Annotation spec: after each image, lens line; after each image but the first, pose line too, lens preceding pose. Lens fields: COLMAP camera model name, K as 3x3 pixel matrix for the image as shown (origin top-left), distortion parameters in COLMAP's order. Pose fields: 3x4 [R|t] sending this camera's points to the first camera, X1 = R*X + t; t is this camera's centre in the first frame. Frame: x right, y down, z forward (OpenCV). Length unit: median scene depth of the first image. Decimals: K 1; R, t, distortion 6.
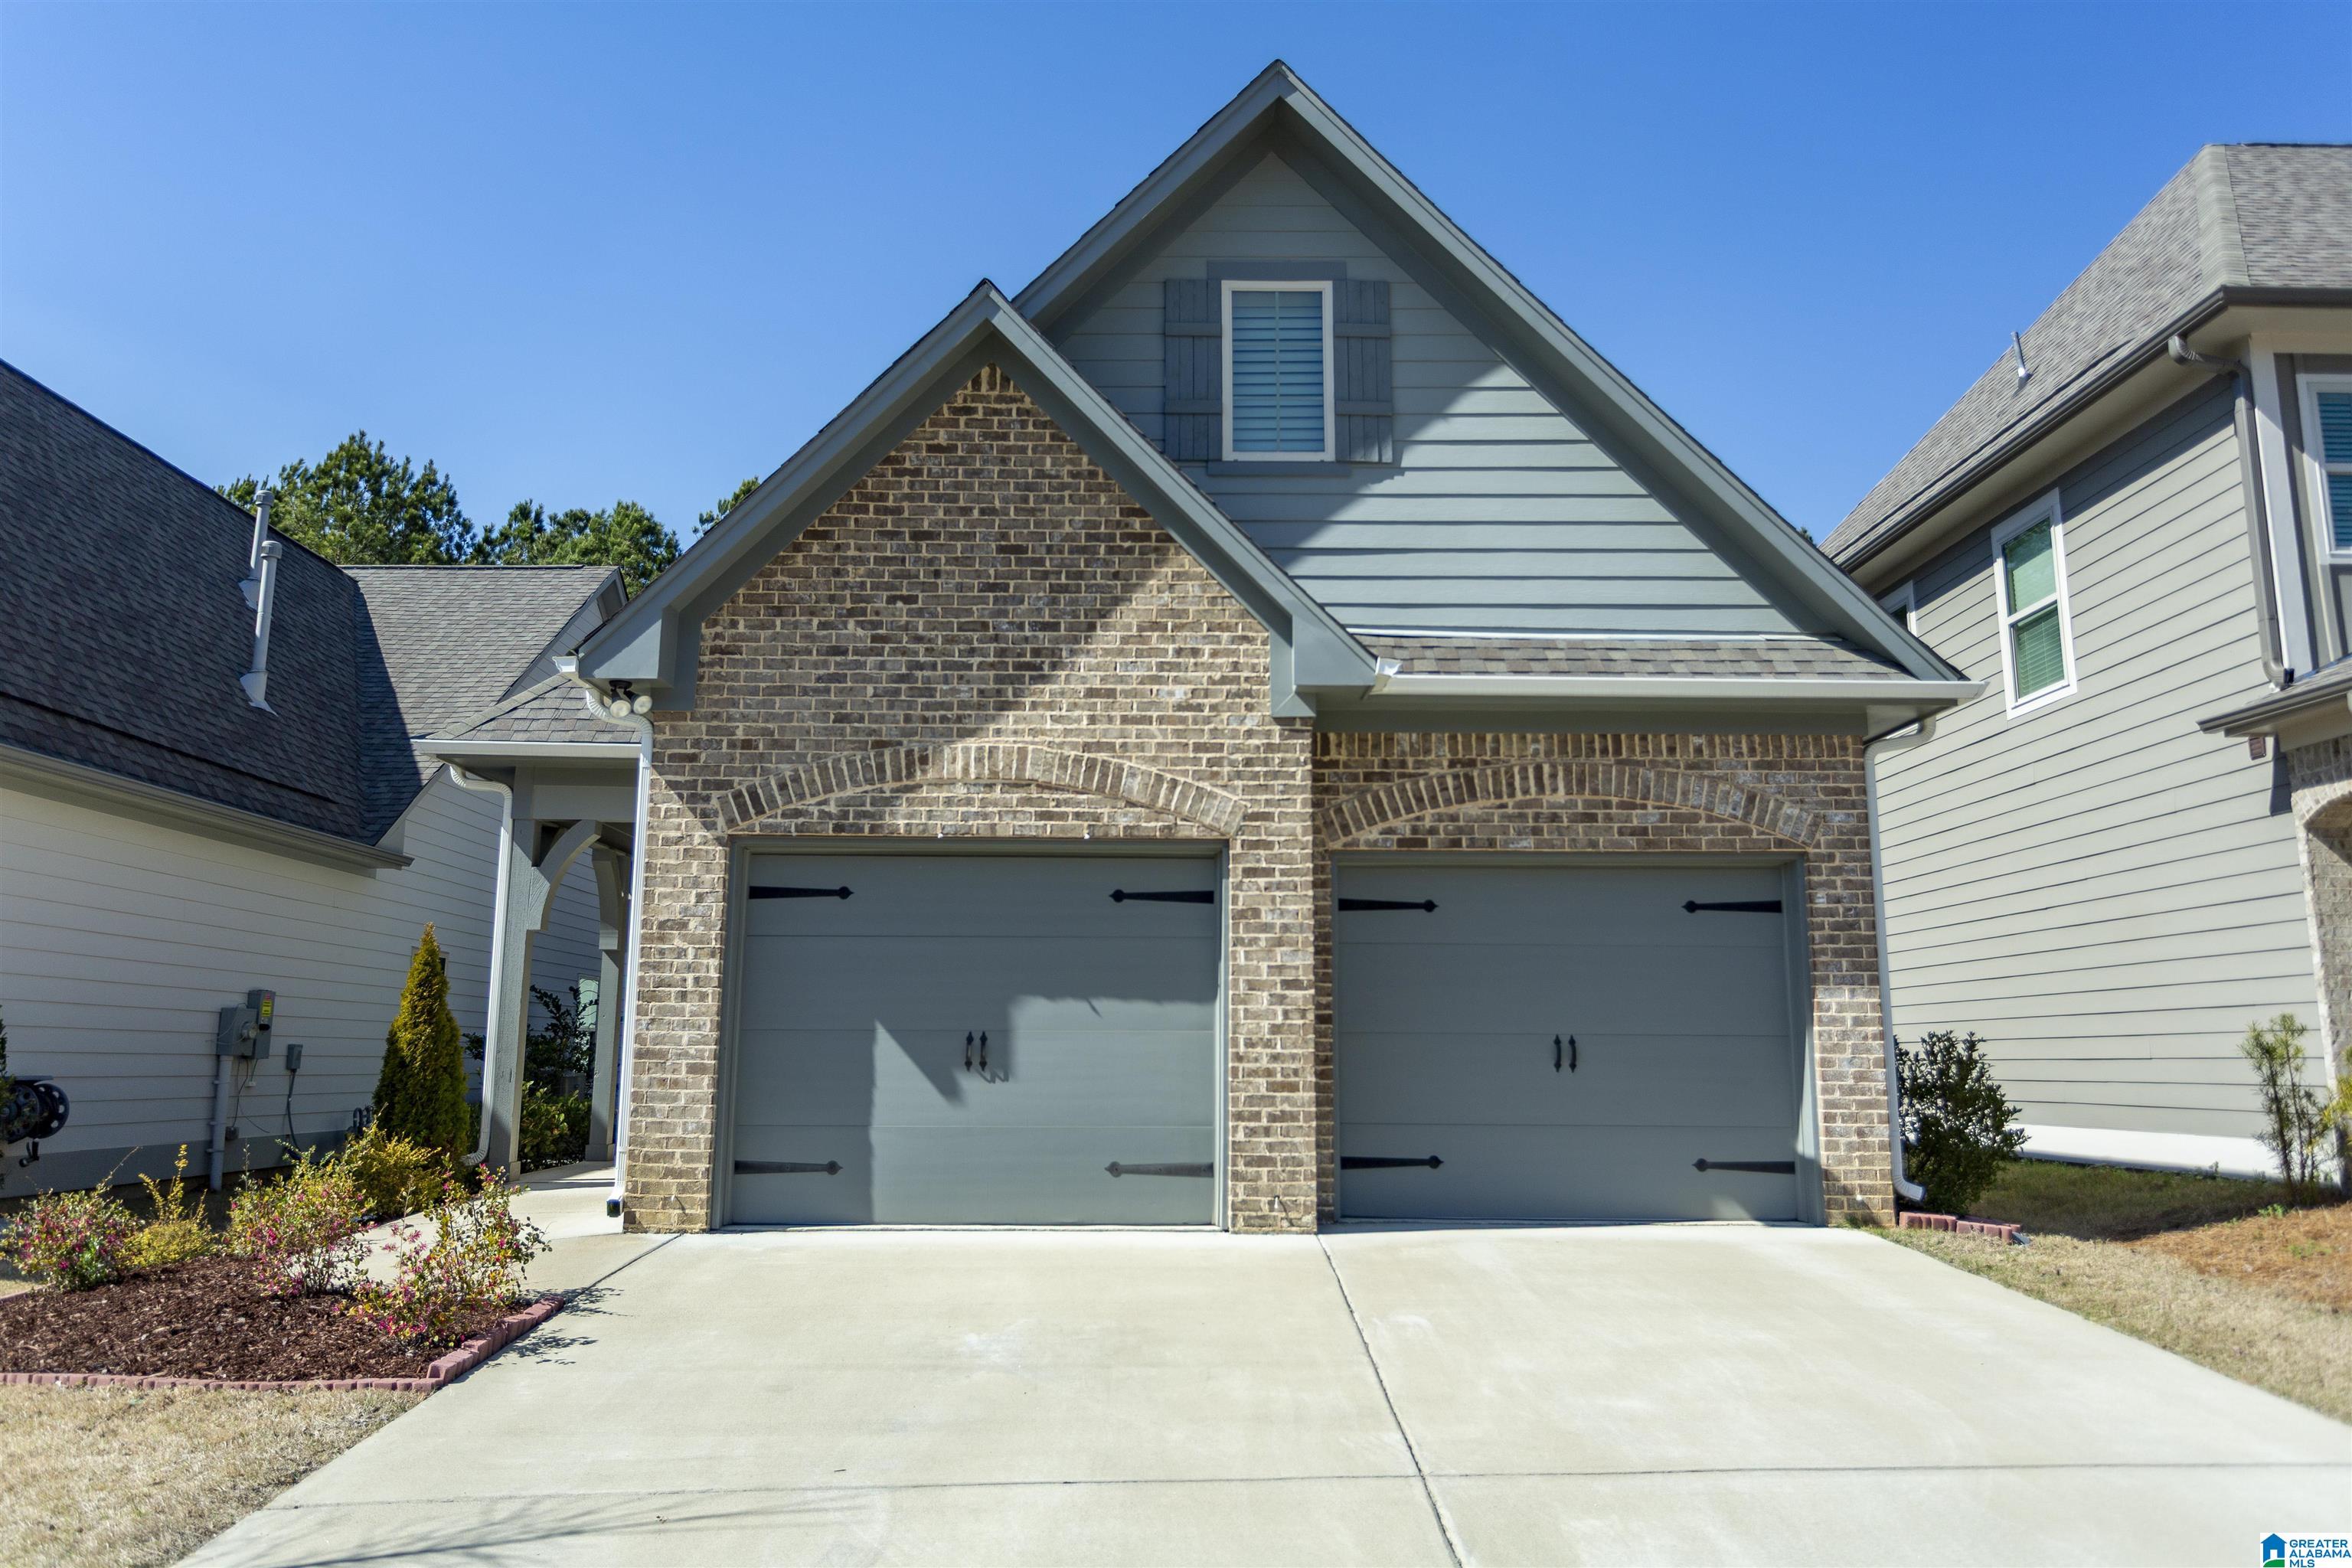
lens RADIAL K [[1637.2, 0, 1166.3], [0, 1637.2, 770.1], [0, 0, 1]] dist [0.002448, -0.000817]
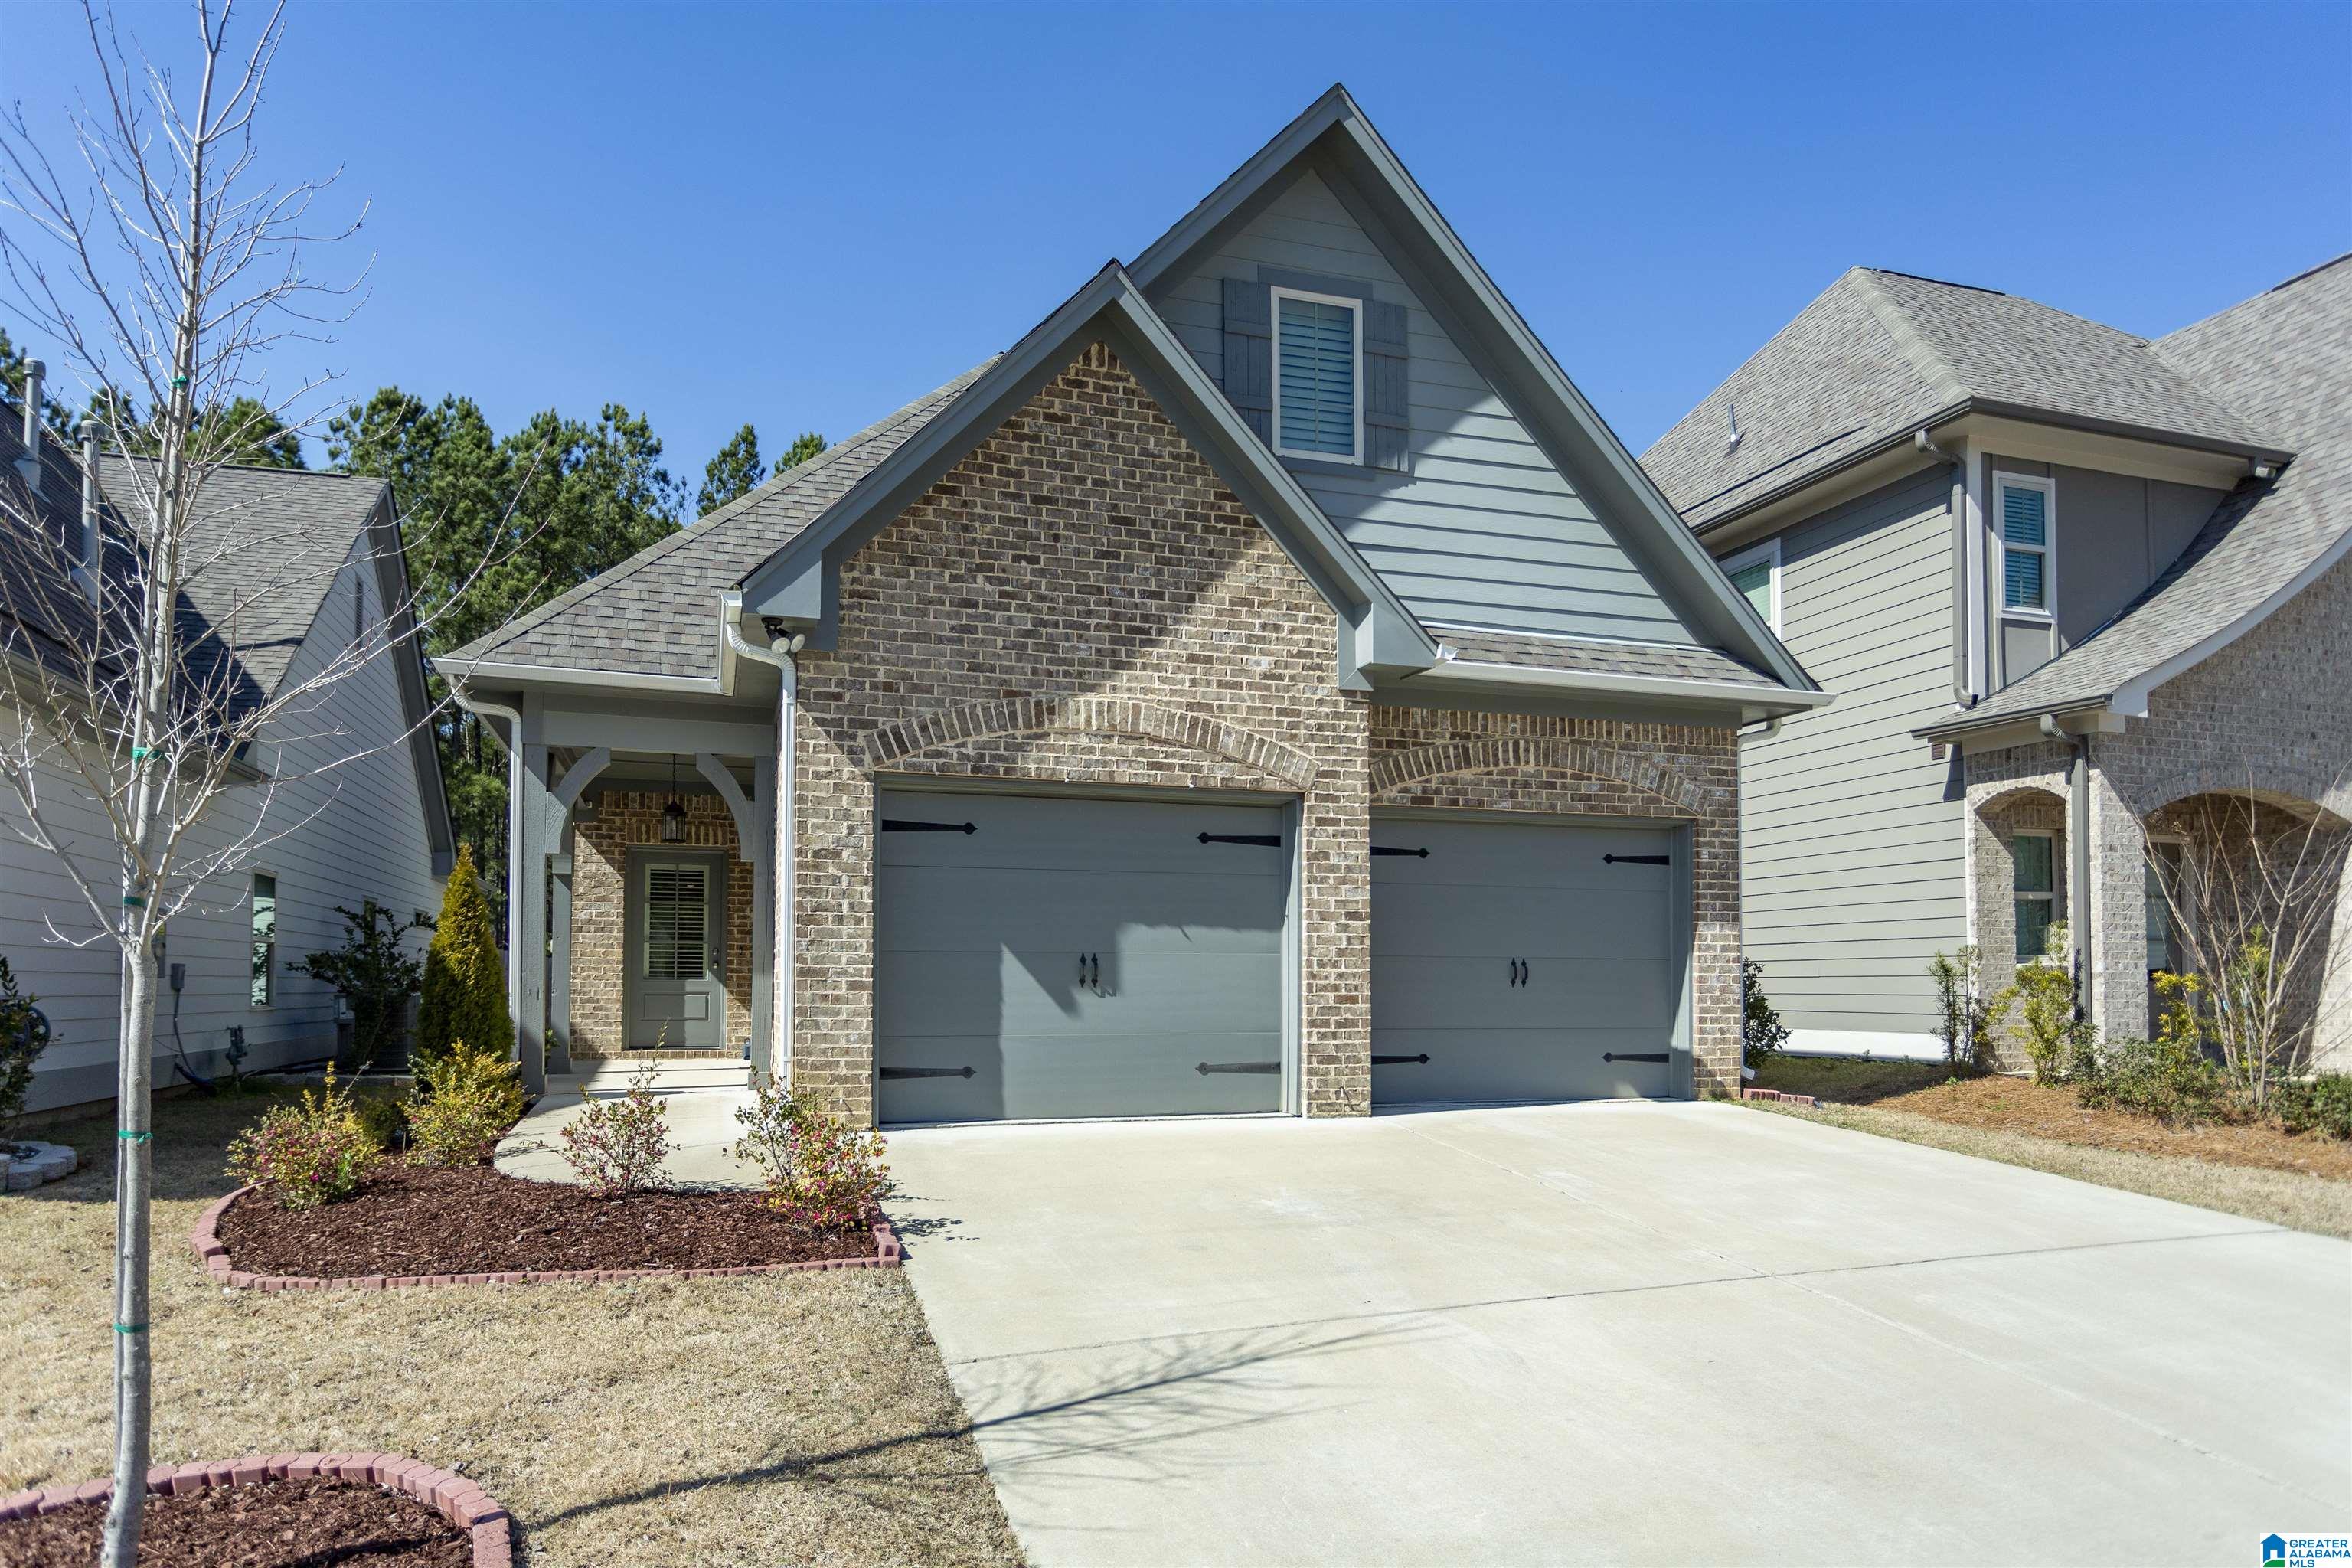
lens RADIAL K [[1455.1, 0, 1179.4], [0, 1455.1, 944.1], [0, 0, 1]] dist [-0.003936, -0.001002]
pose [[0.955289, 0.006223, 0.295609, -0.341393], [-0.050409, 0.988569, 0.142091, 0.005565], [-0.291346, -0.150639, 0.944683, 0.022122]]
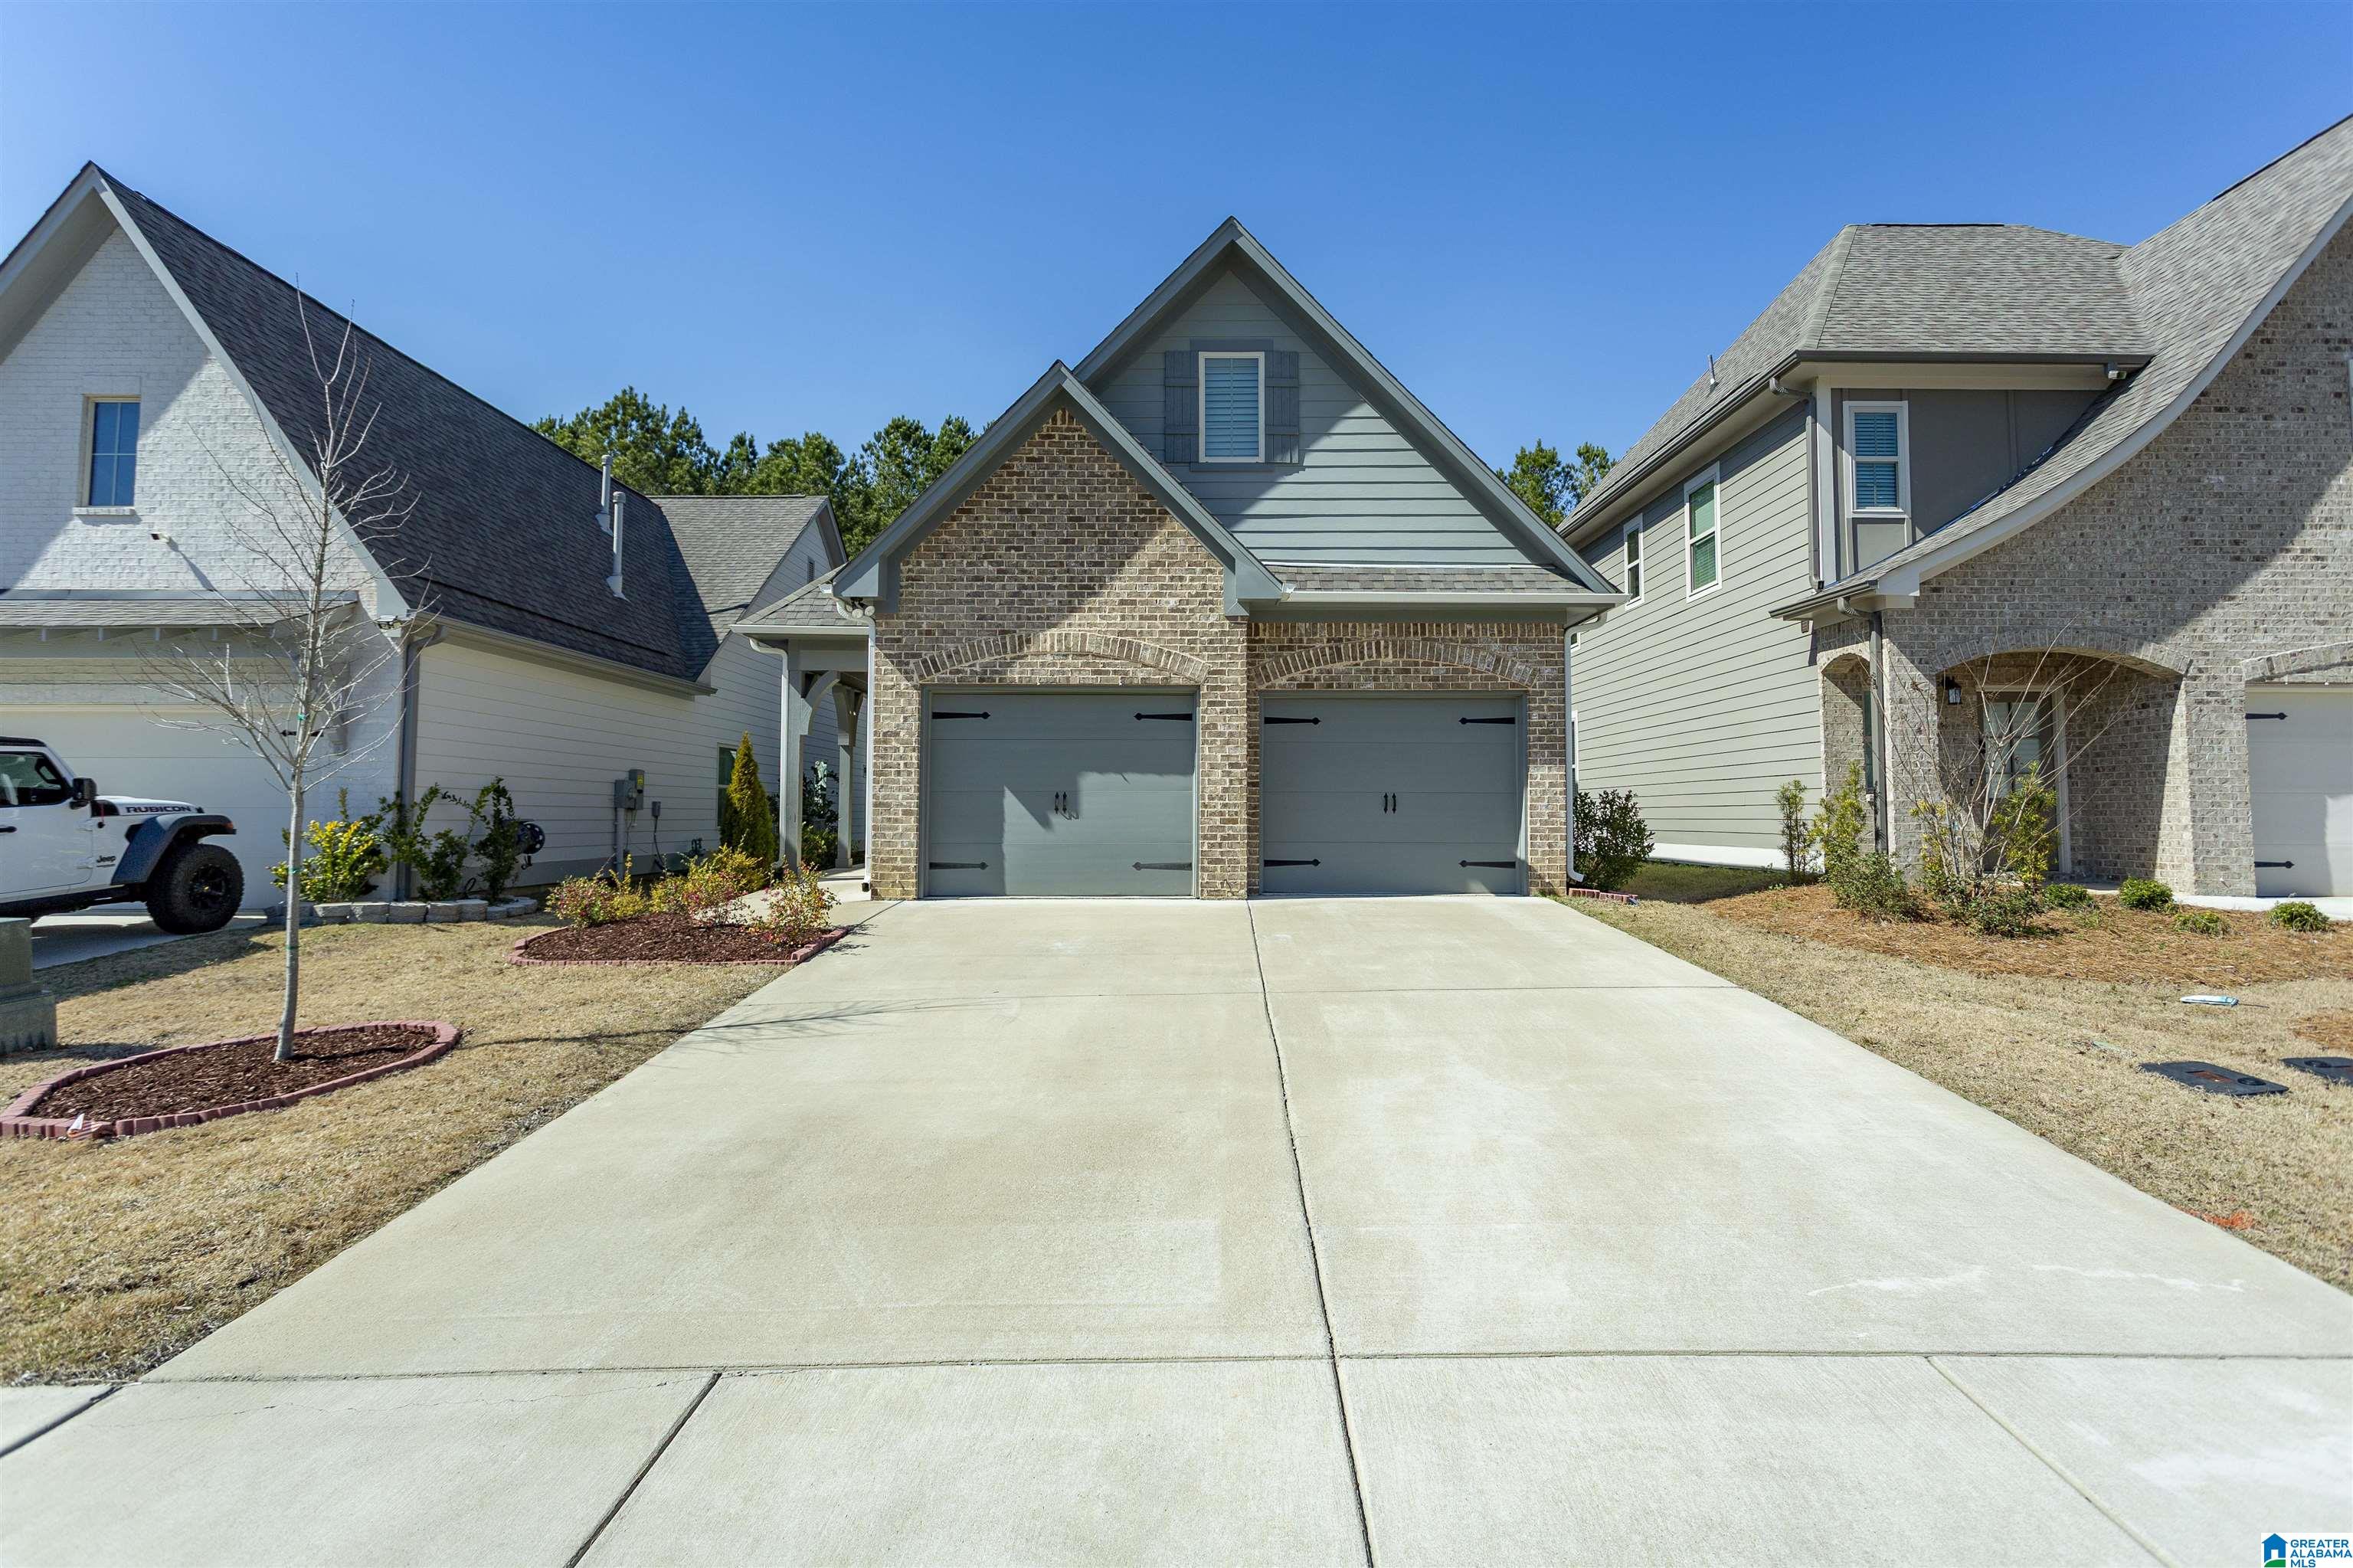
lens RADIAL K [[1139.4, 0, 1199.1], [0, 1139.4, 748.7], [0, 0, 1]] dist [0.000582, 0.000901]
pose [[0.999994, -0.003346, 0.000245, 0.035243], [0.003294, 0.992926, 0.118690, -0.035102], [-0.000641, -0.118689, 0.992931, -0.233829]]
